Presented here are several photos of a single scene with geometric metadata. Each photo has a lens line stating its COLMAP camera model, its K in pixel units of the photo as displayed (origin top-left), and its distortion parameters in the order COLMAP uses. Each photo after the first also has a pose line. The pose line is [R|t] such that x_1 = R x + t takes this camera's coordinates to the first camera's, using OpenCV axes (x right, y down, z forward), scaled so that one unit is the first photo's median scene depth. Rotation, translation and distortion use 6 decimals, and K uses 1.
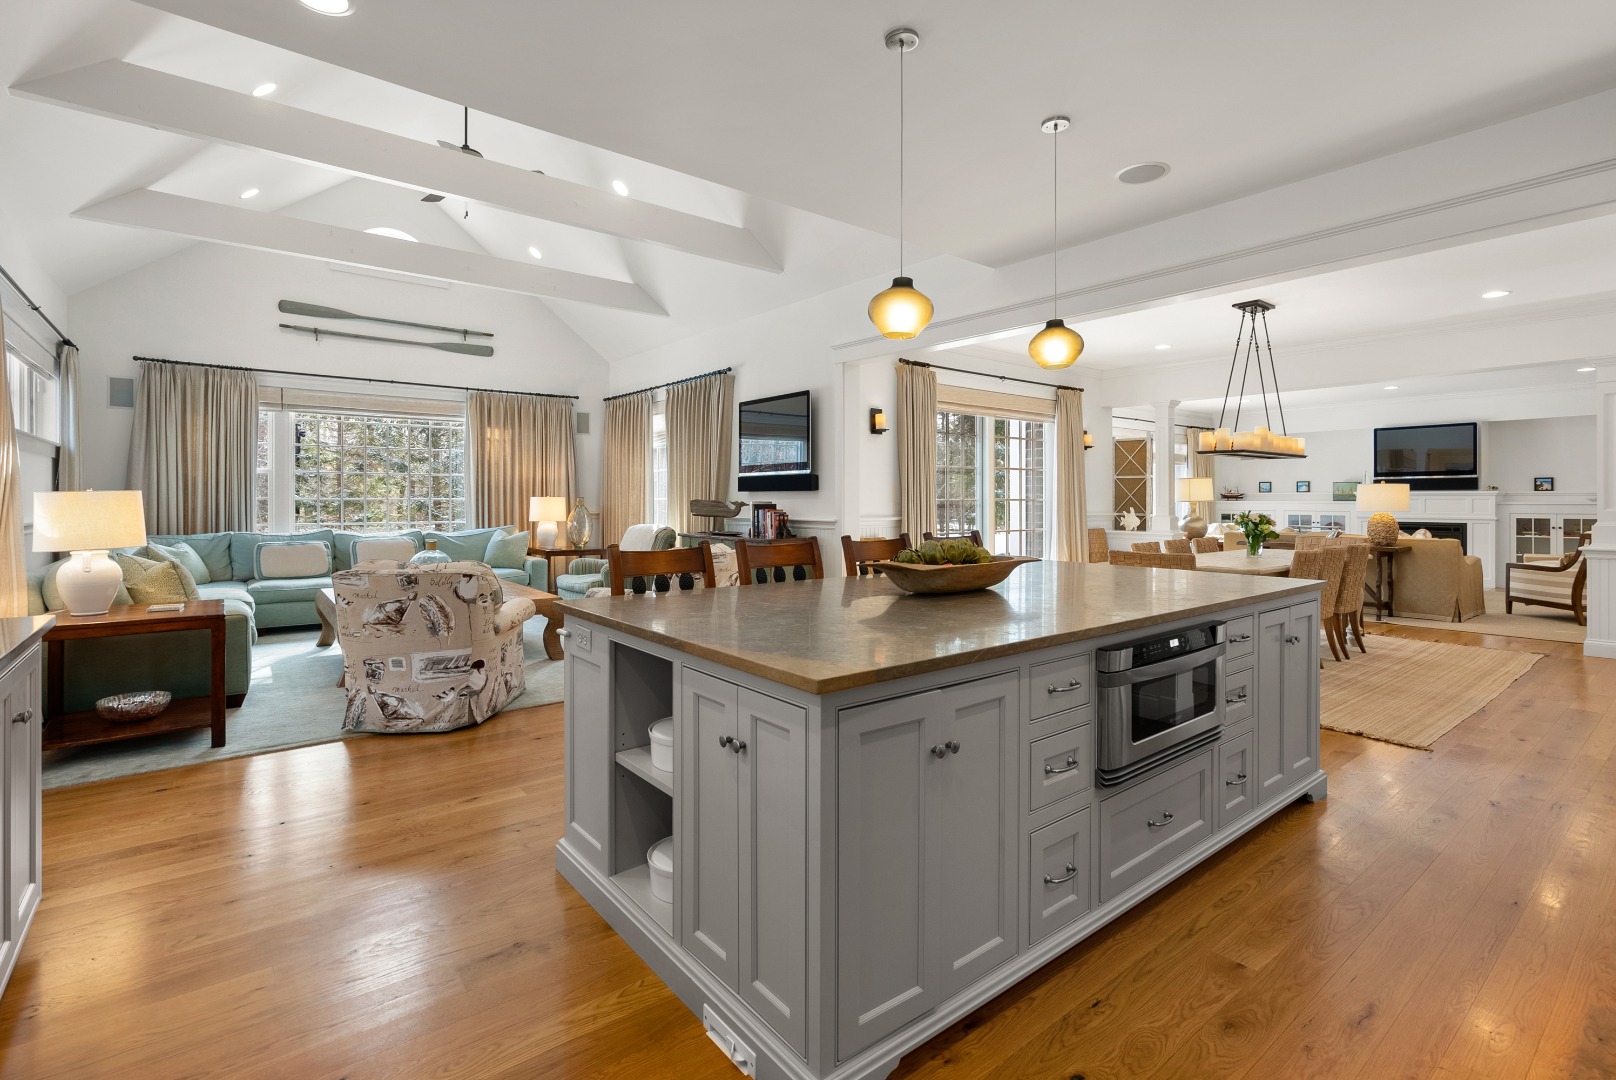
lens RADIAL K [[746.0, 0, 802.1], [0, 746.0, 504.3], [0, 0, 1]] dist [-0.007097, 0.002501]
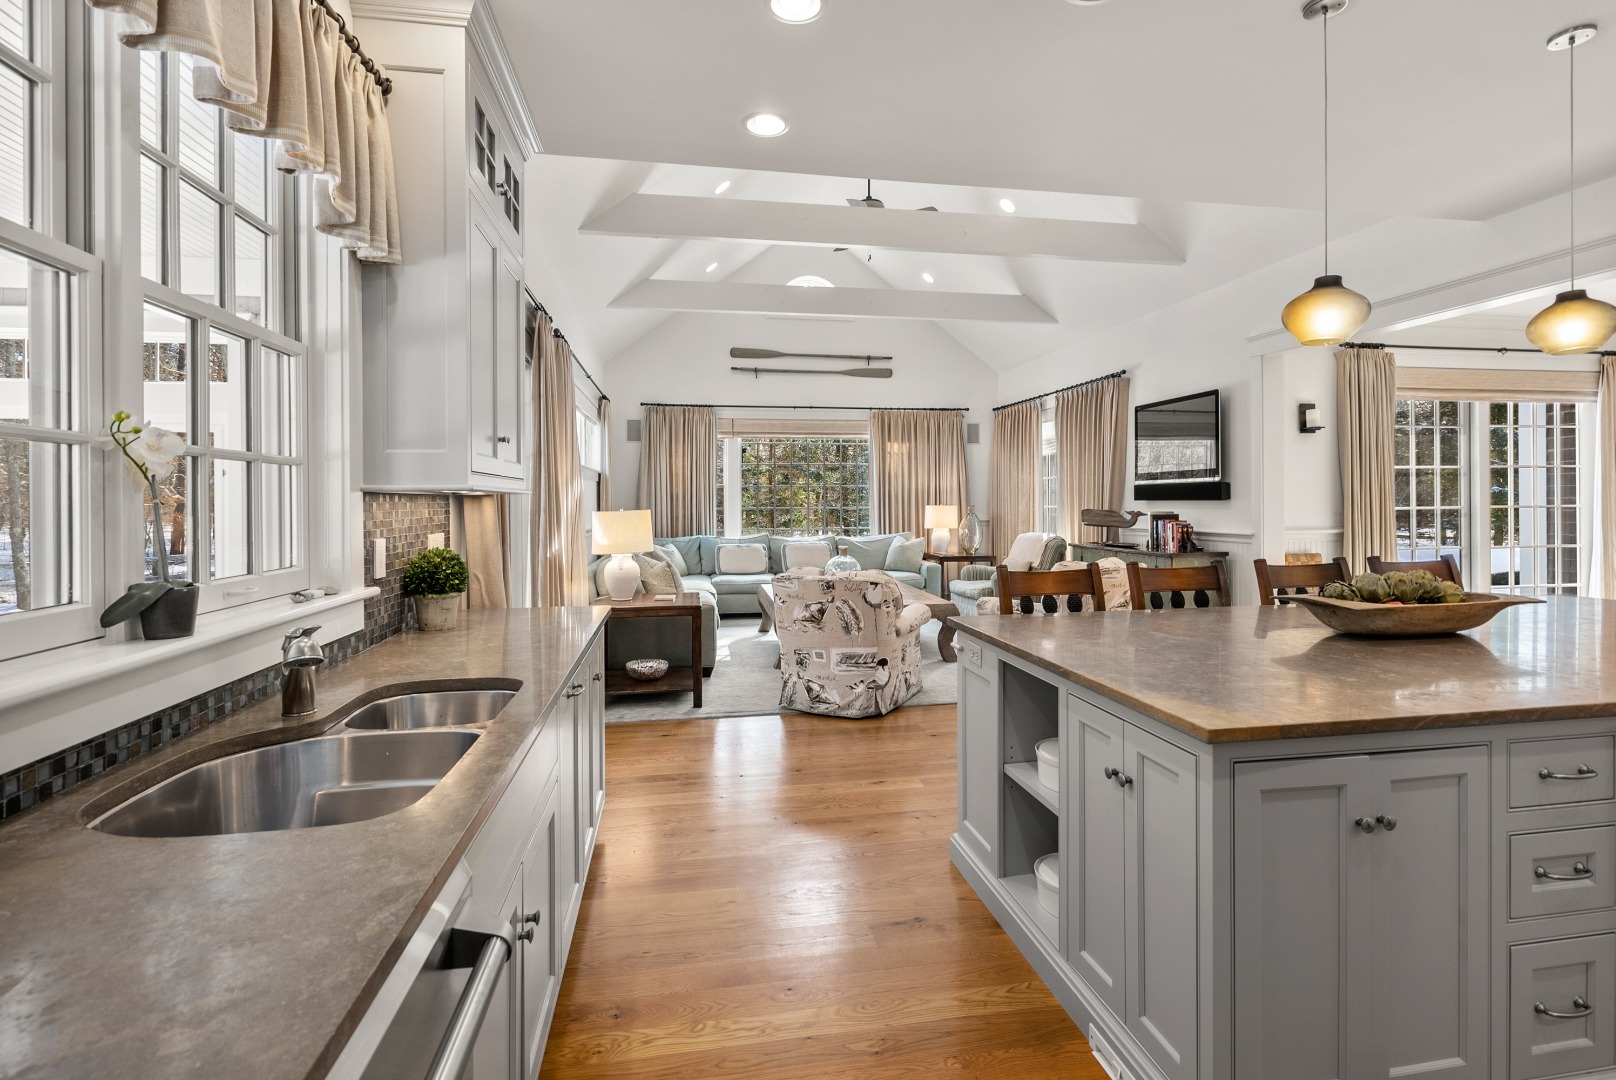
lens RADIAL K [[746.0, 0, 813.7], [0, 746.0, 507.4], [0, 0, 1]] dist [-0.007097, 0.002501]
pose [[0.879096, -0.002991, -0.476635, 0.010474], [0.005417, 0.999978, 0.003715, -0.020702], [0.476614, -0.005847, 0.879093, -0.035231]]
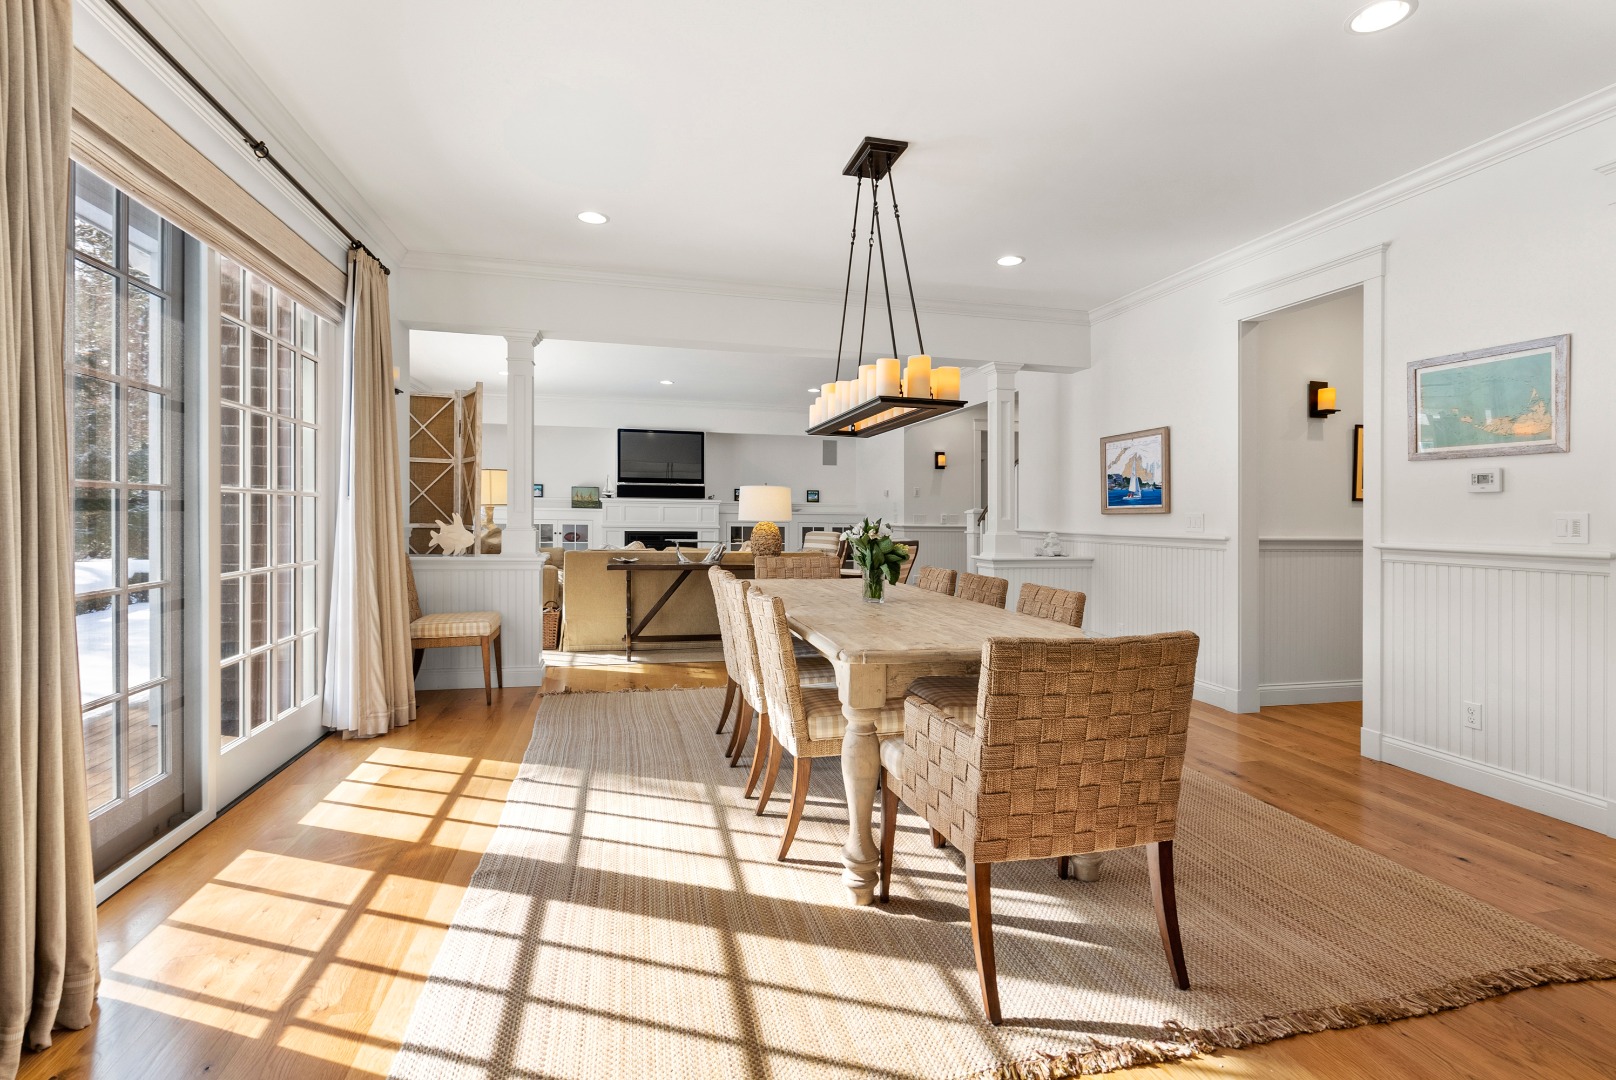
lens RADIAL K [[746.0, 0, 807.4], [0, 746.0, 523.1], [0, 0, 1]] dist [-0.007097, 0.002501]
pose [[0.410266, -0.004354, 0.911955, 0.081370], [-0.009652, 0.999912, 0.009116, 0.007001], [-0.911915, -0.012543, 0.410188, 0.975285]]
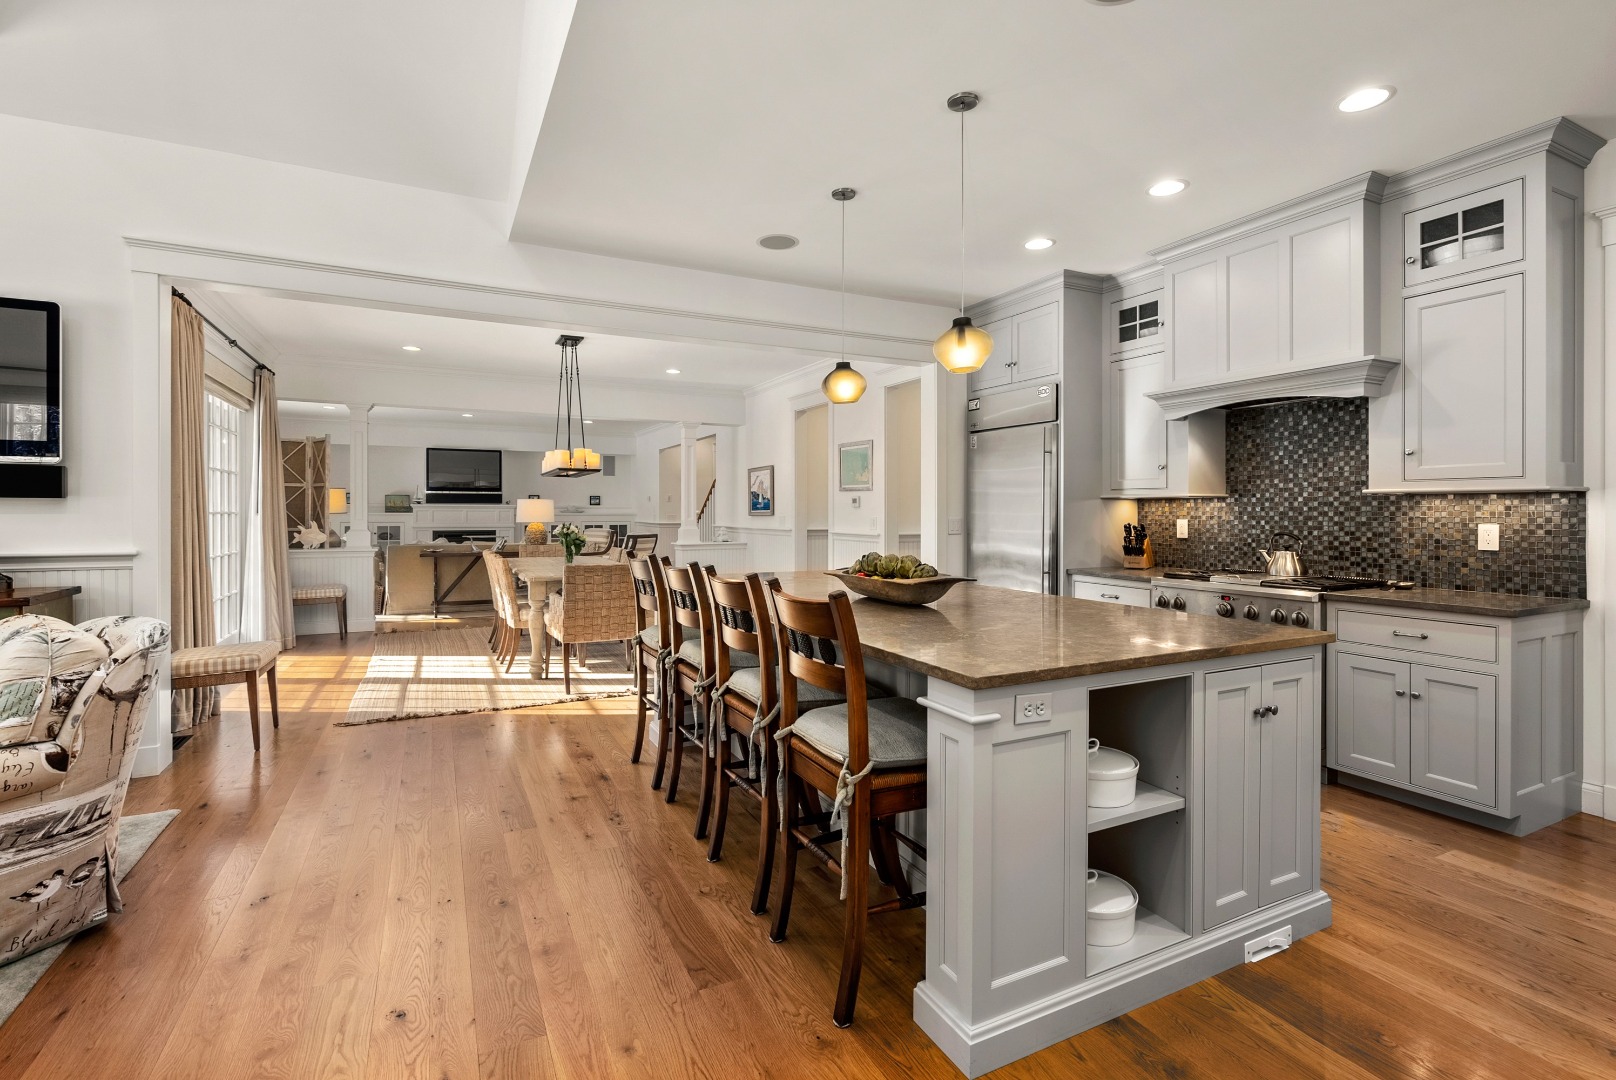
lens RADIAL K [[746.0, 0, 812.1], [0, 746.0, 501.6], [0, 0, 1]] dist [-0.007097, 0.002501]
pose [[0.191096, 0.012685, 0.981489, -0.510401], [0.001702, 0.999911, -0.013254, -0.010668], [-0.981570, 0.004204, 0.191057, 0.511880]]
